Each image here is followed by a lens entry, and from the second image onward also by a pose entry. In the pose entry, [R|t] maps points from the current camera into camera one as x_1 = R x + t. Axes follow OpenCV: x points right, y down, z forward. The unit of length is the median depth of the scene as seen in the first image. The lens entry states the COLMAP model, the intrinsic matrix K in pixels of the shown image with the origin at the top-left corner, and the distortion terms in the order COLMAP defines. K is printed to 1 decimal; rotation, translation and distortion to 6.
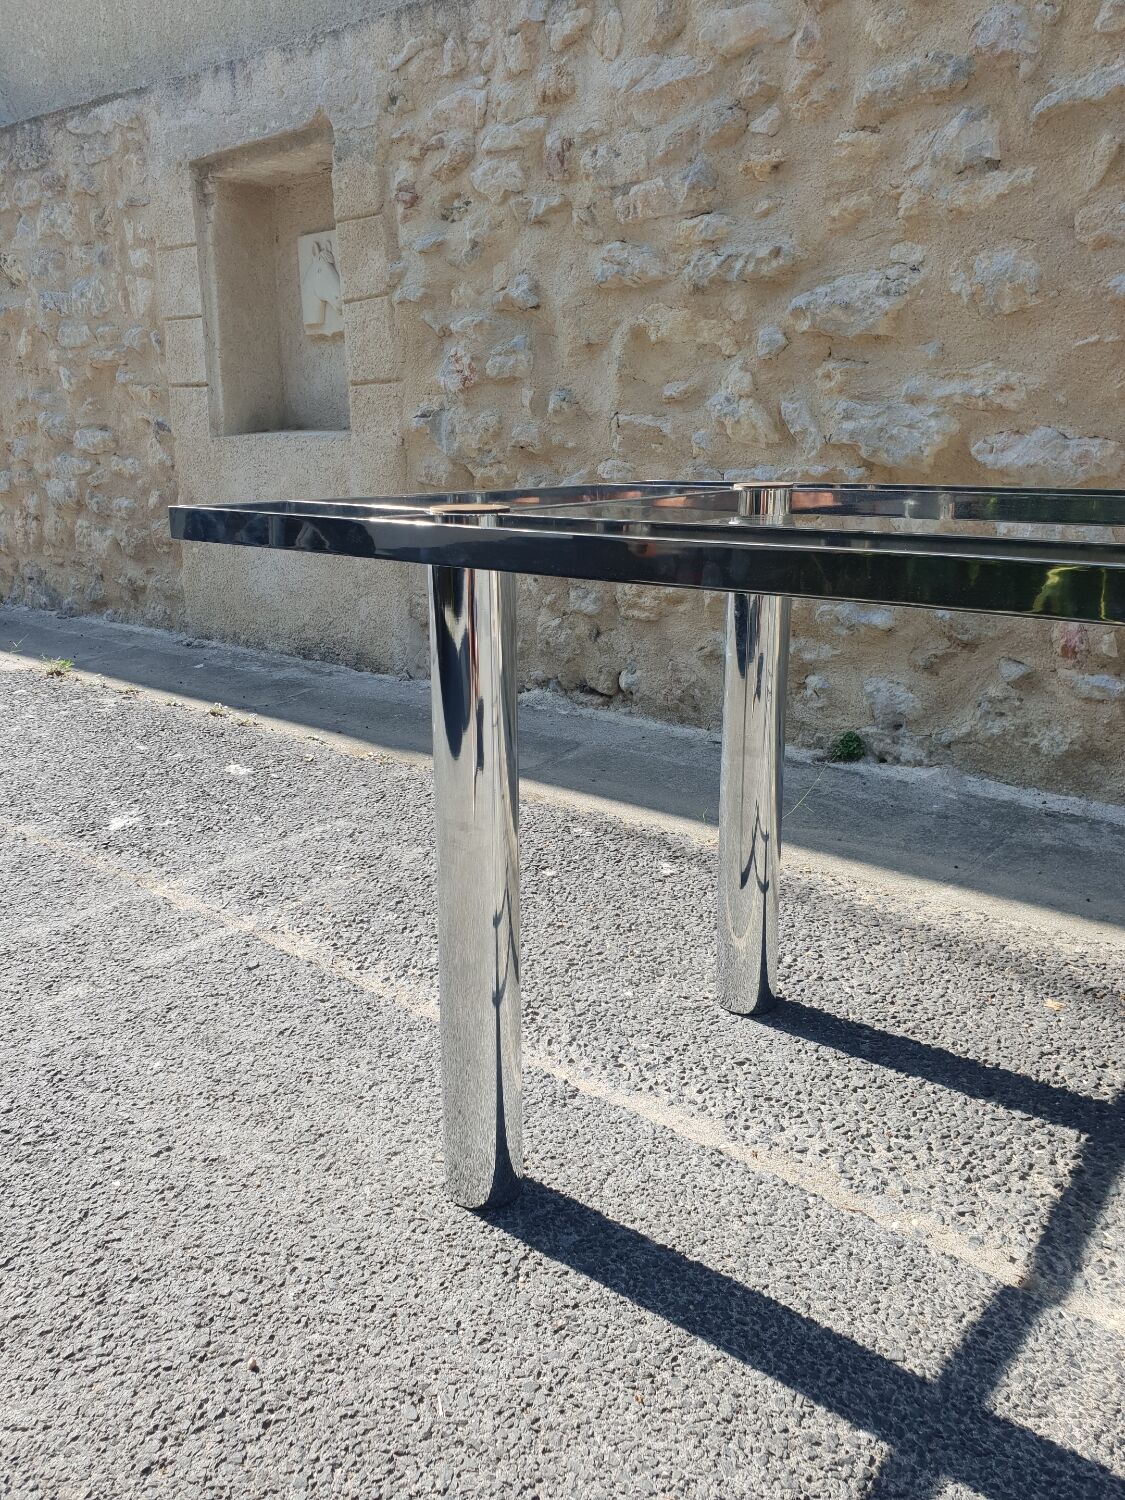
lens RADIAL K [[1166.4, 0, 562.9], [0, 1166.4, 732.0], [0, 0, 1]] dist [0.020455, 0.018325]
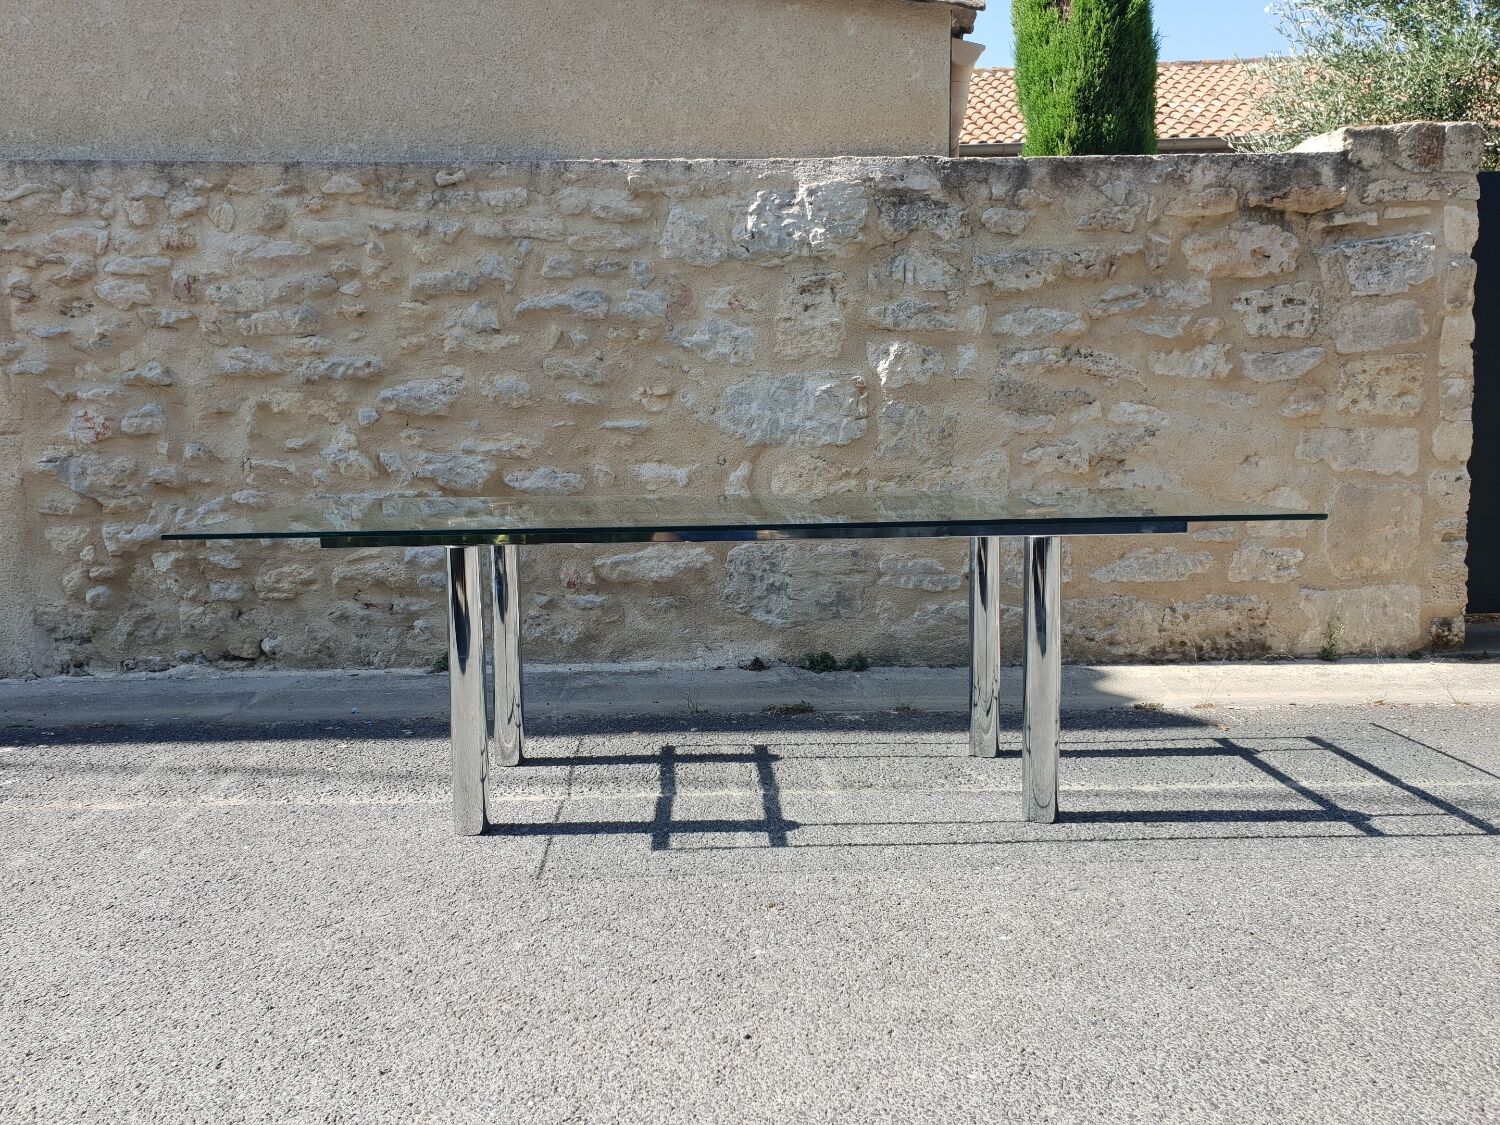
lens RADIAL K [[1166.4, 0, 727.4], [0, 1166.4, 556.2], [0, 0, 1]] dist [0.020455, 0.018325]
pose [[0.755165, -0.081904, 0.650398, -0.548271], [0.173116, 0.981859, -0.077357, 0.068624], [-0.632263, 0.171012, 0.755645, -0.525932]]
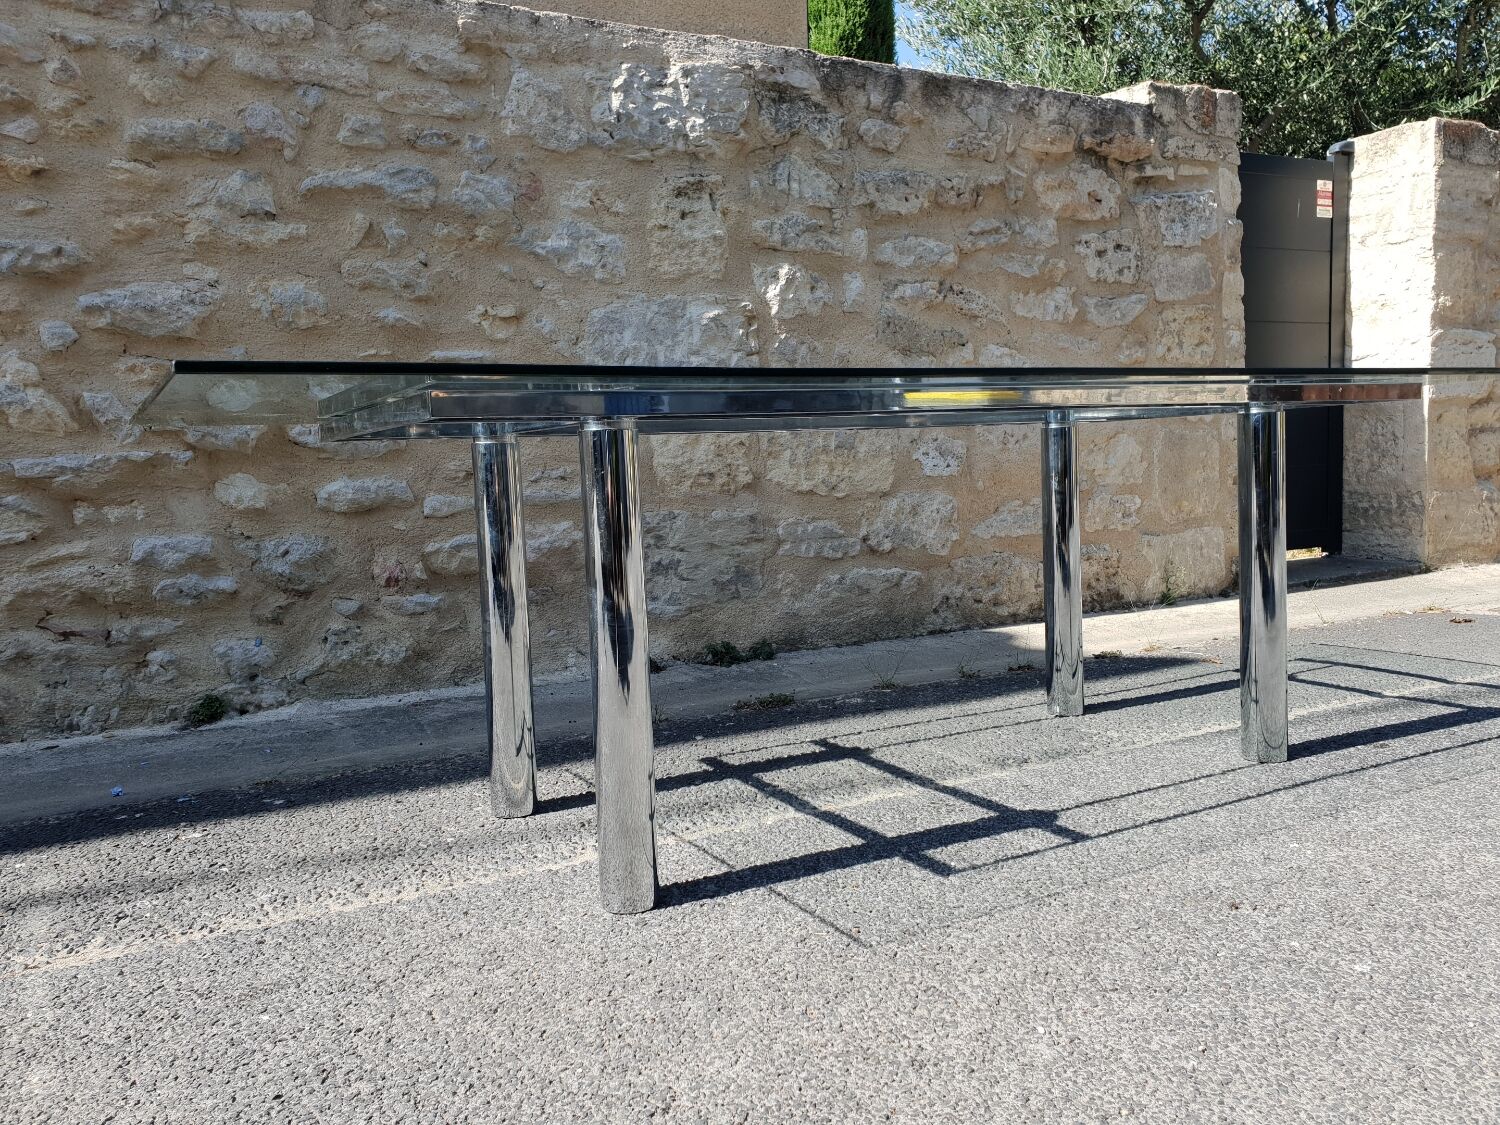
lens RADIAL K [[1166.4, 0, 743.8], [0, 1166.4, 554.2], [0, 0, 1]] dist [0.020455, 0.018325]
pose [[0.374163, -0.082461, 0.923689, -0.605344], [0.268813, 0.962919, -0.022927, 0.036347], [-0.887548, 0.256878, 0.382456, 0.140678]]
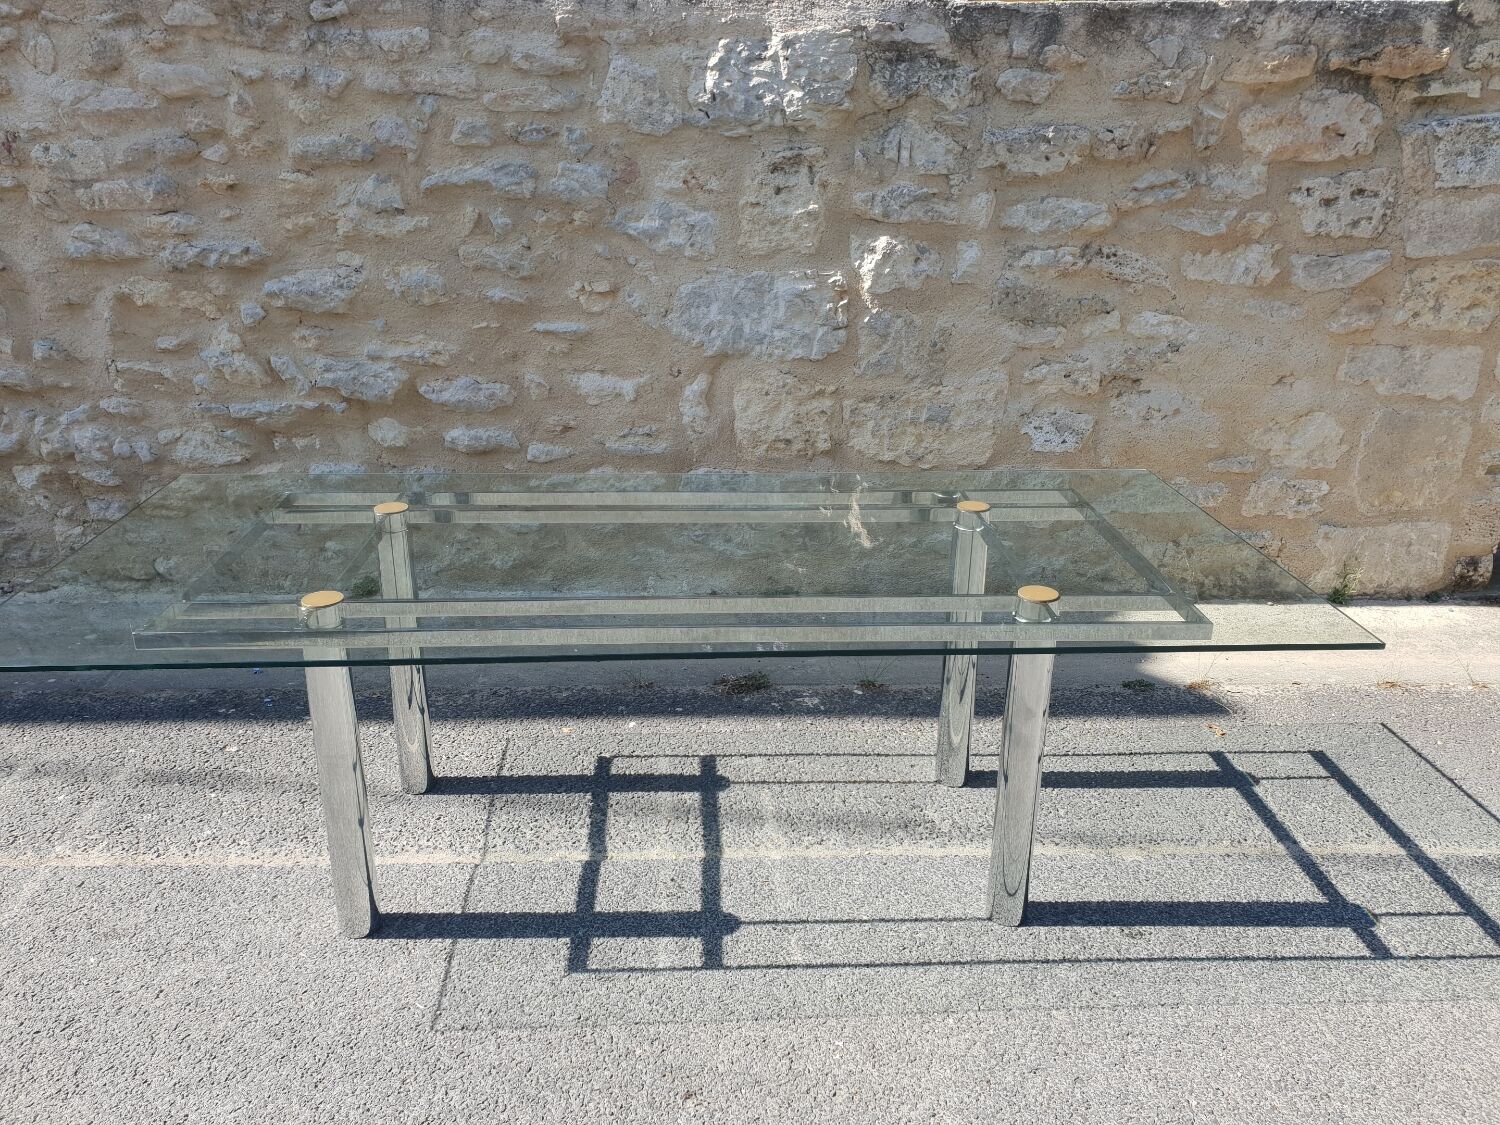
lens RADIAL K [[1166.4, 0, 741.0], [0, 1166.4, 567.1], [0, 0, 1]] dist [0.020455, 0.018325]
pose [[0.745405, -0.230385, 0.625535, -0.337909], [0.154385, 0.972530, 0.174215, -0.213405], [-0.648488, -0.033288, 0.760497, -0.427575]]
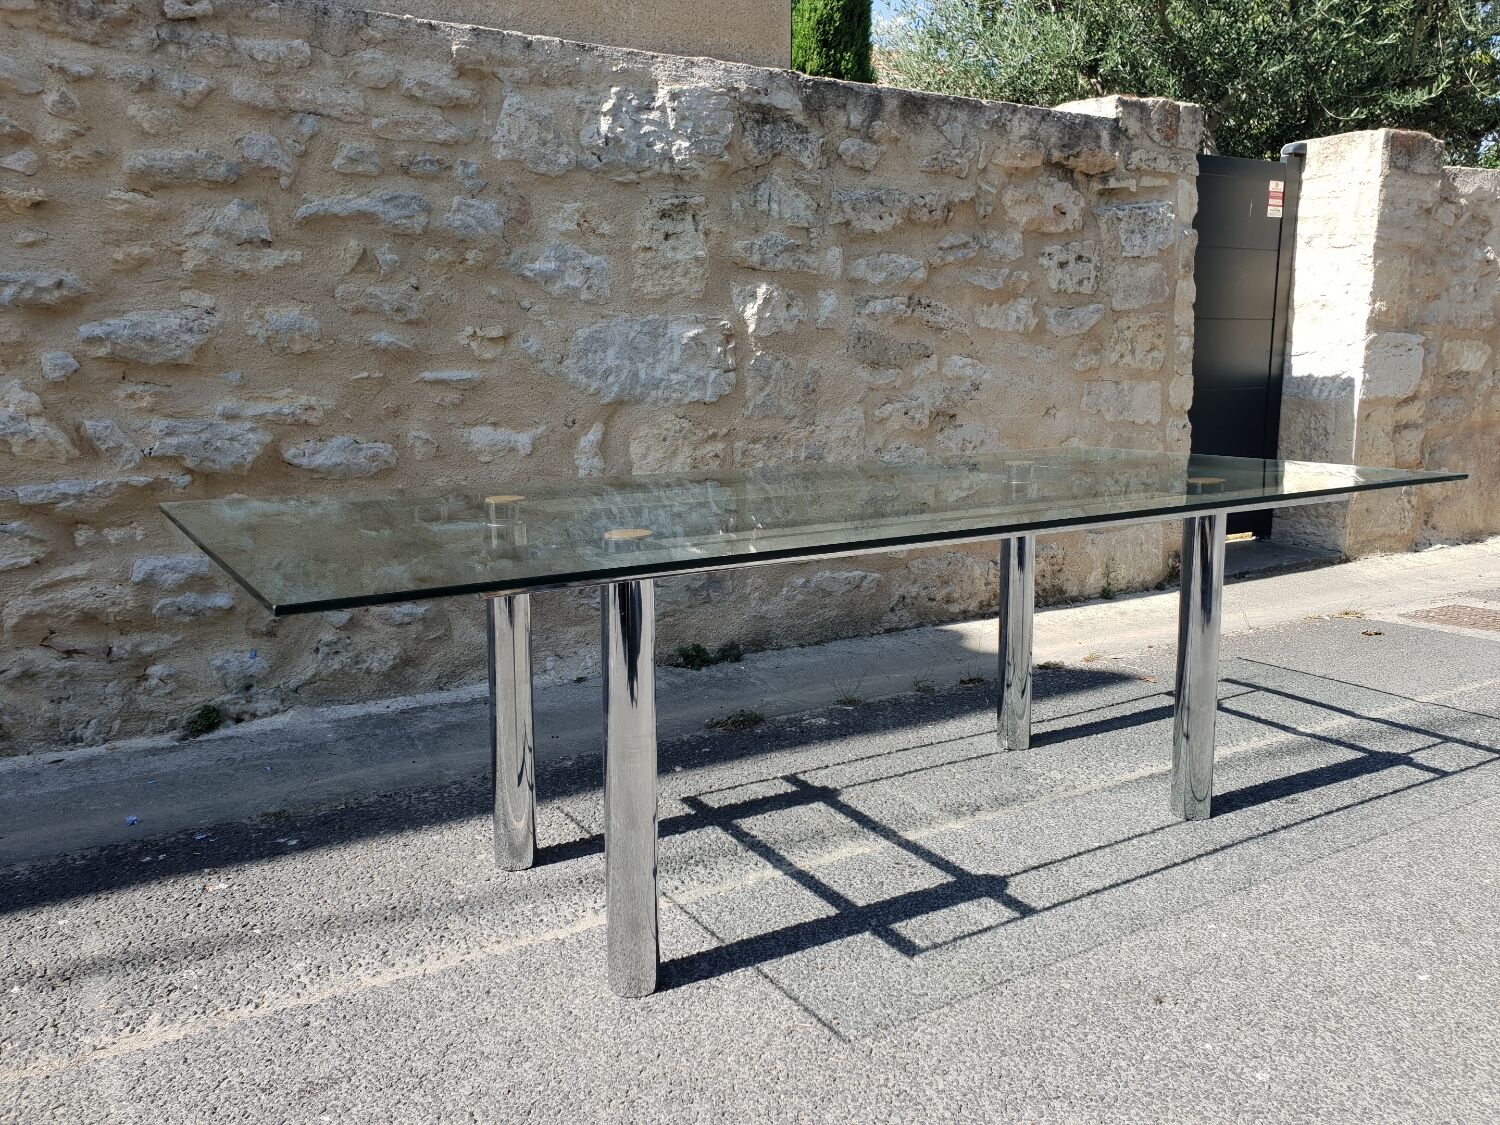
lens RADIAL K [[1166.4, 0, 744.6], [0, 1166.4, 538.1], [0, 0, 1]] dist [0.020455, 0.018325]
pose [[0.330667, -0.142912, 0.932864, -0.668601], [0.239776, 0.968755, 0.063419, -0.112937], [-0.912780, 0.202708, 0.354602, 0.114169]]
